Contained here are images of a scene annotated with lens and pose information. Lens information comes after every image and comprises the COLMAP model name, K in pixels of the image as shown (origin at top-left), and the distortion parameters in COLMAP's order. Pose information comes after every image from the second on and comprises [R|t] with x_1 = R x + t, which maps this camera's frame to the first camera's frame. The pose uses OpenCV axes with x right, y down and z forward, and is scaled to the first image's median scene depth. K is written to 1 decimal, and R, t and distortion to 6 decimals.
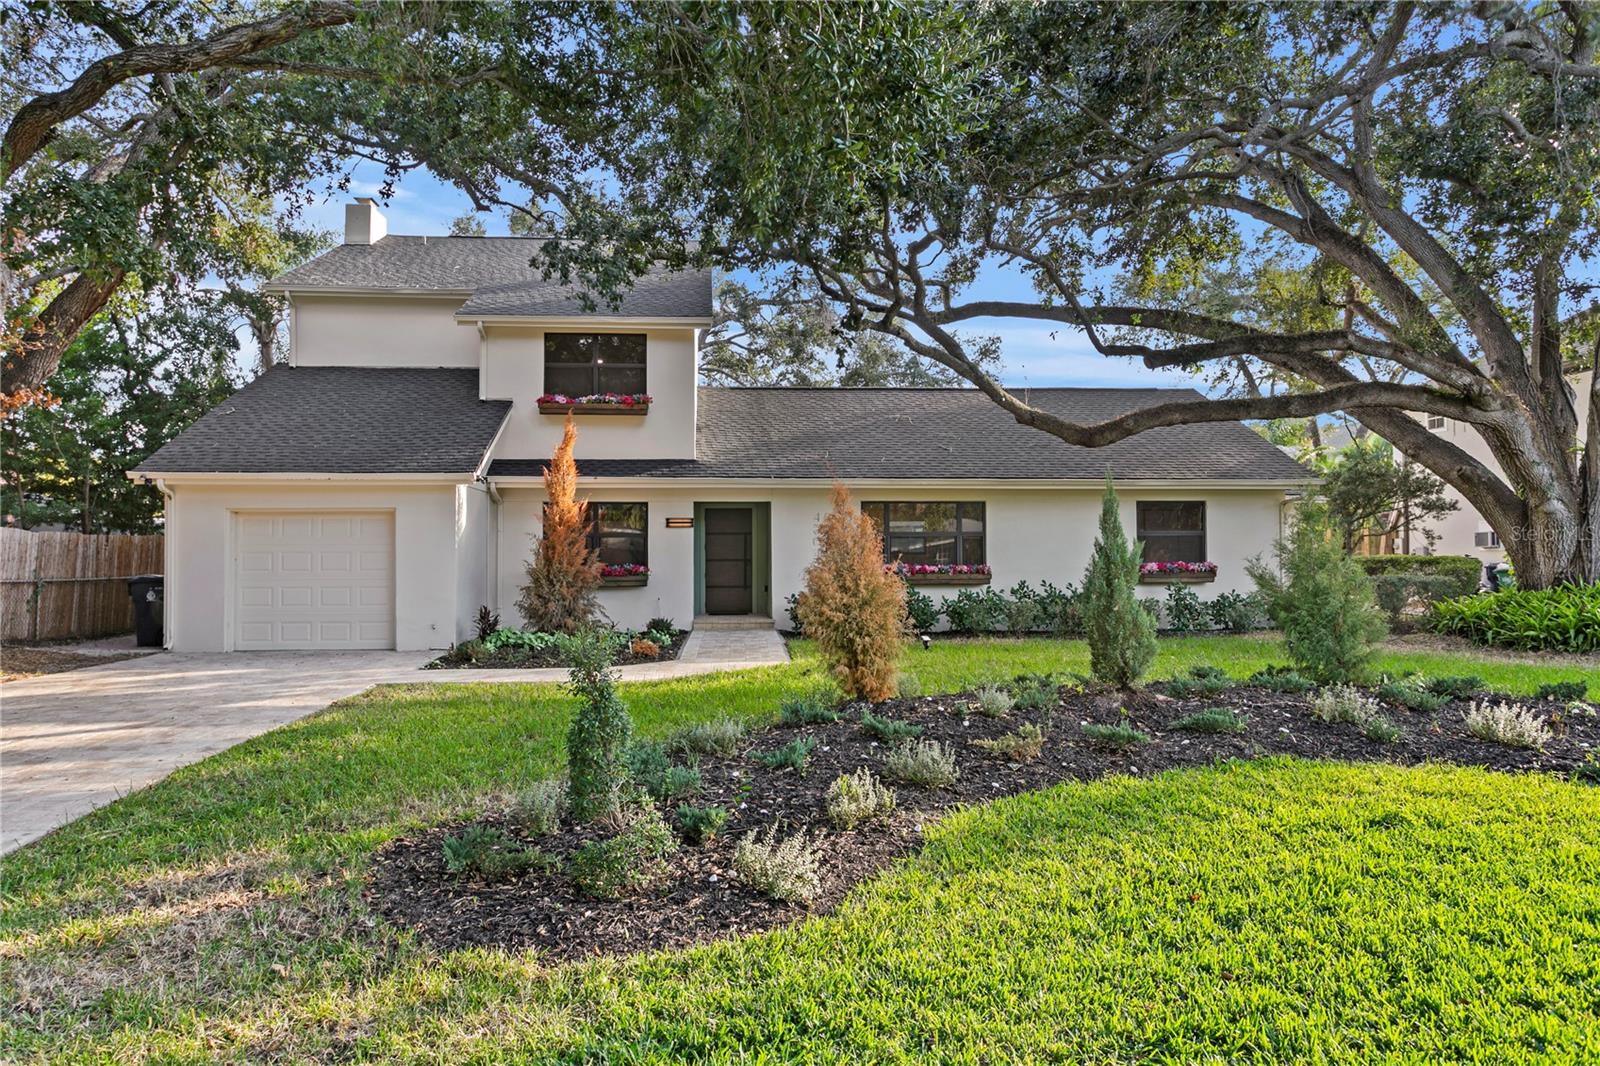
lens RADIAL K [[1013.2, 0, 794.4], [0, 1013.2, 529.9], [0, 0, 1]] dist [-0.006558, -0.002091]
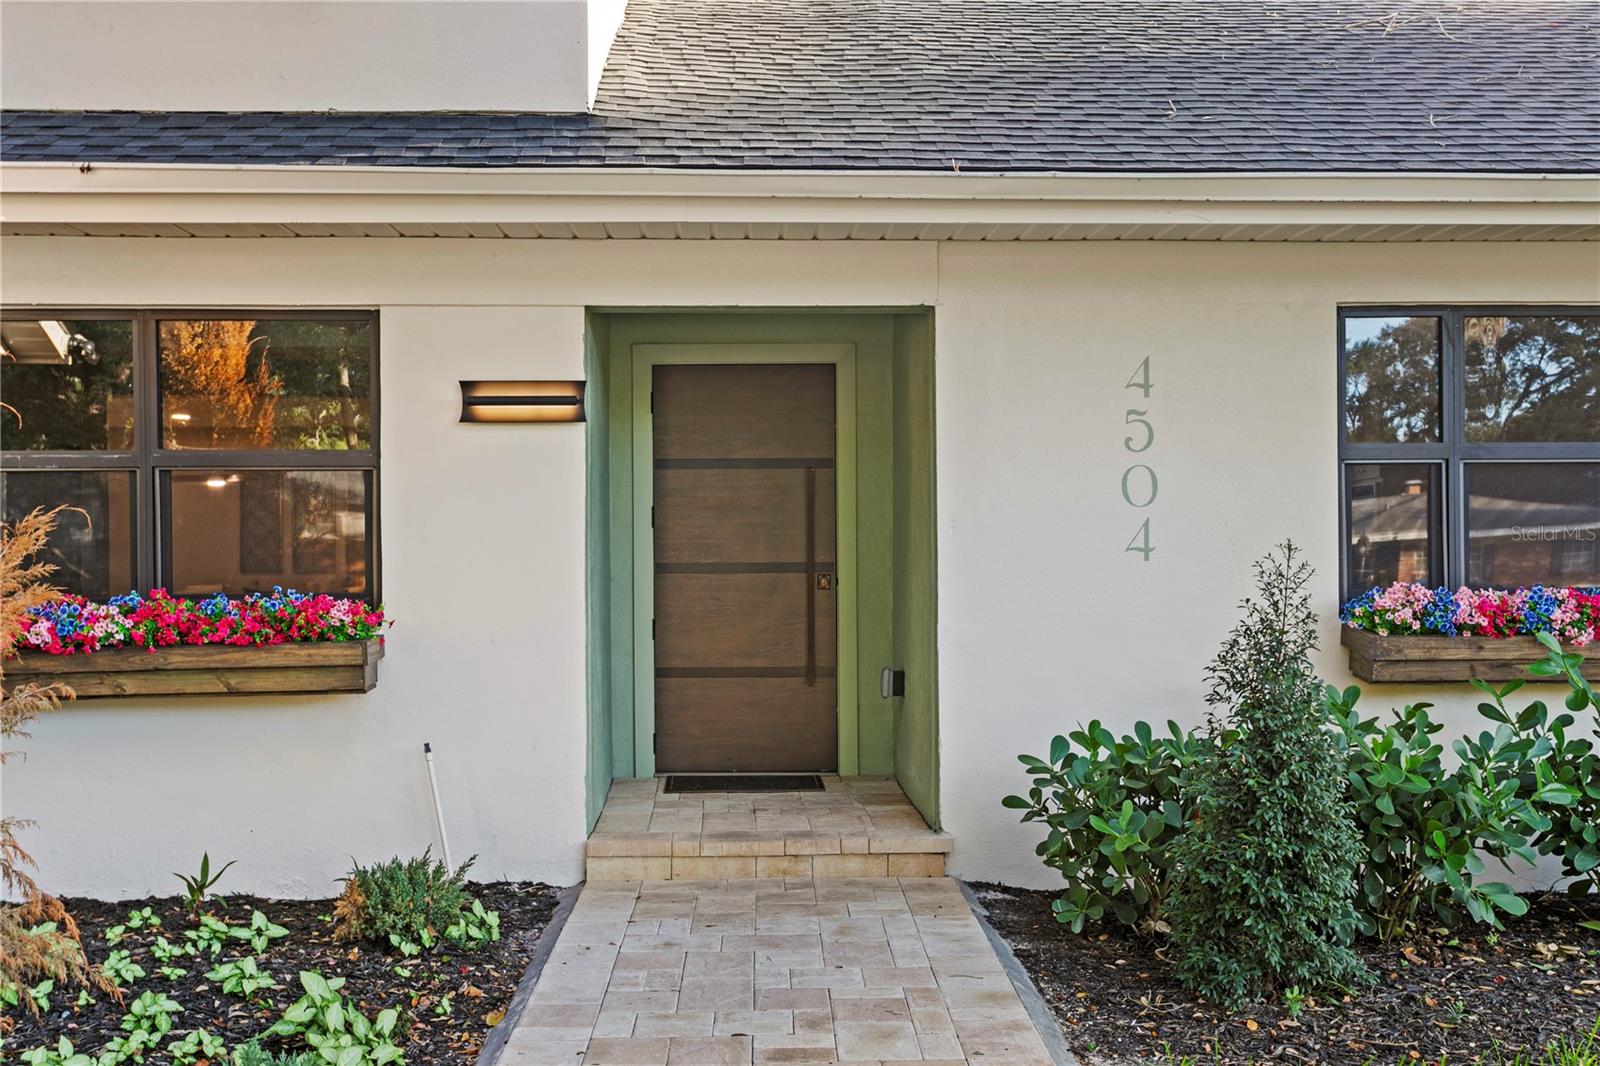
lens RADIAL K [[1650.1, 0, 802.0], [0, 1650.1, 536.6], [0, 0, 1]] dist [-0.001950, 0.000000]
pose [[0.999643, -0.004078, -0.026387, -0.046083], [0.004583, 0.999806, 0.019134, 0.017039], [0.026304, -0.019248, 0.999469, 0.683420]]
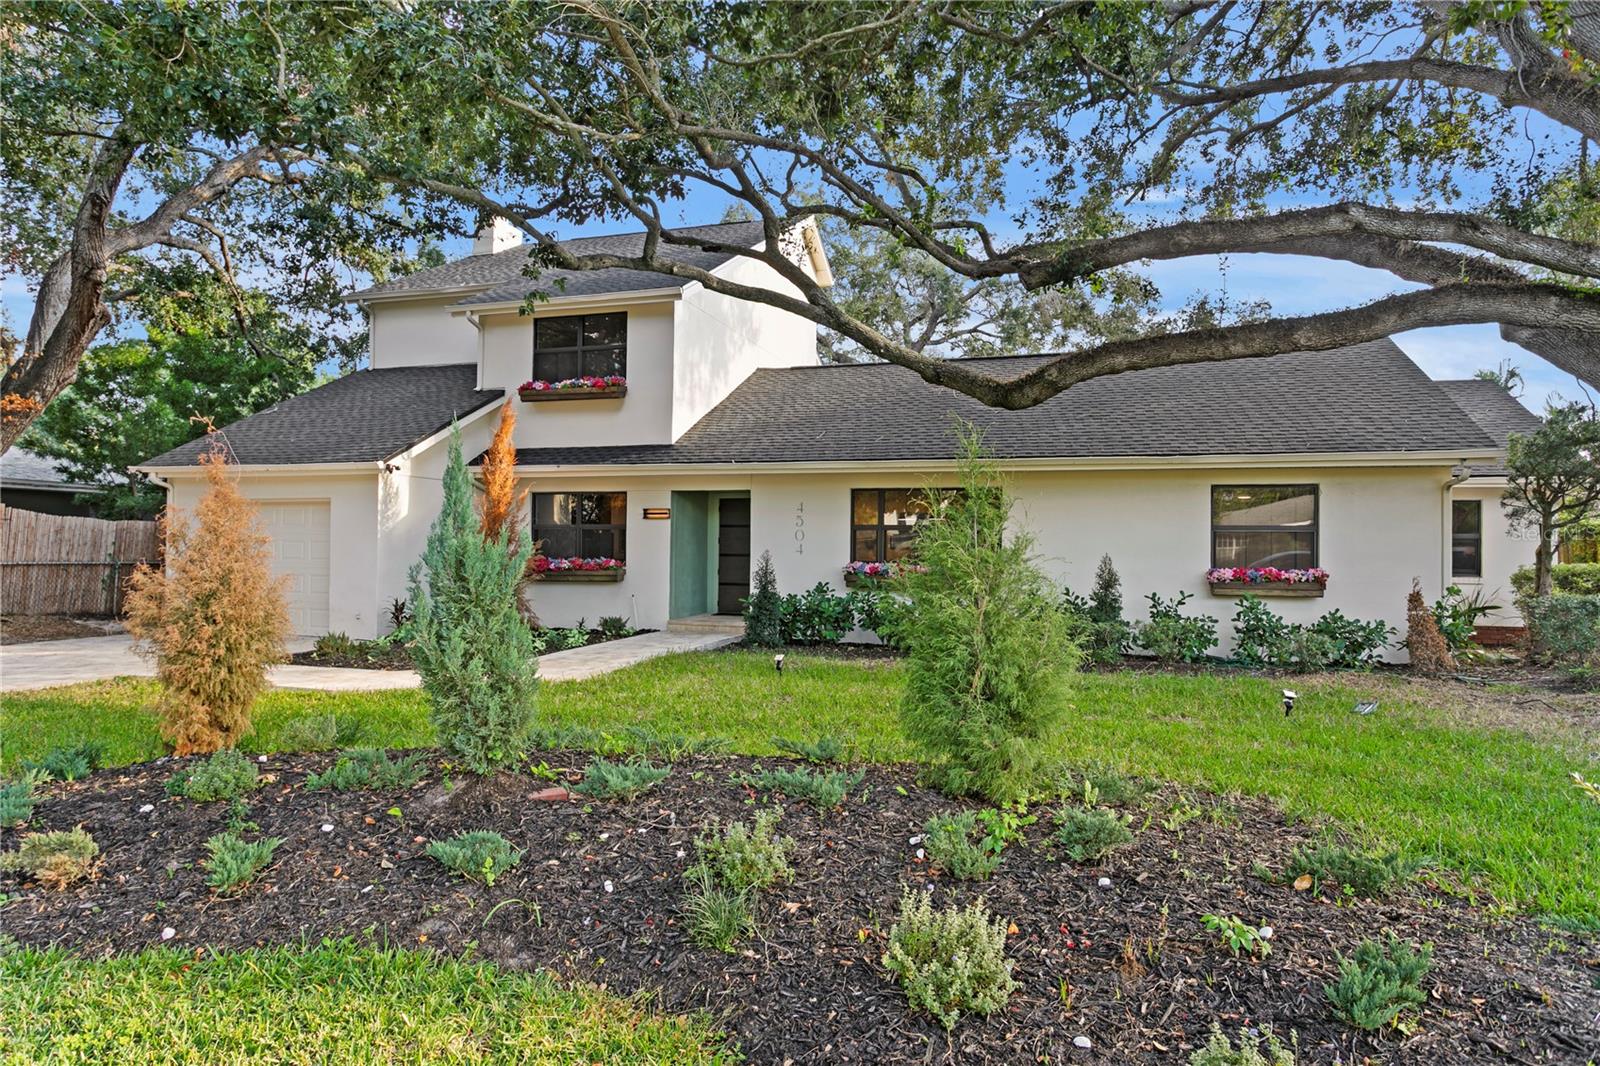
lens RADIAL K [[956.8, 0, 796.0], [0, 956.8, 532.5], [0, 0, 1]] dist [-0.008077, 0.004075]
pose [[0.926157, 0.007896, -0.377056, 0.354313], [-0.004737, 0.999945, 0.009305, 0.001661], [0.377109, -0.006831, 0.926144, 0.255750]]
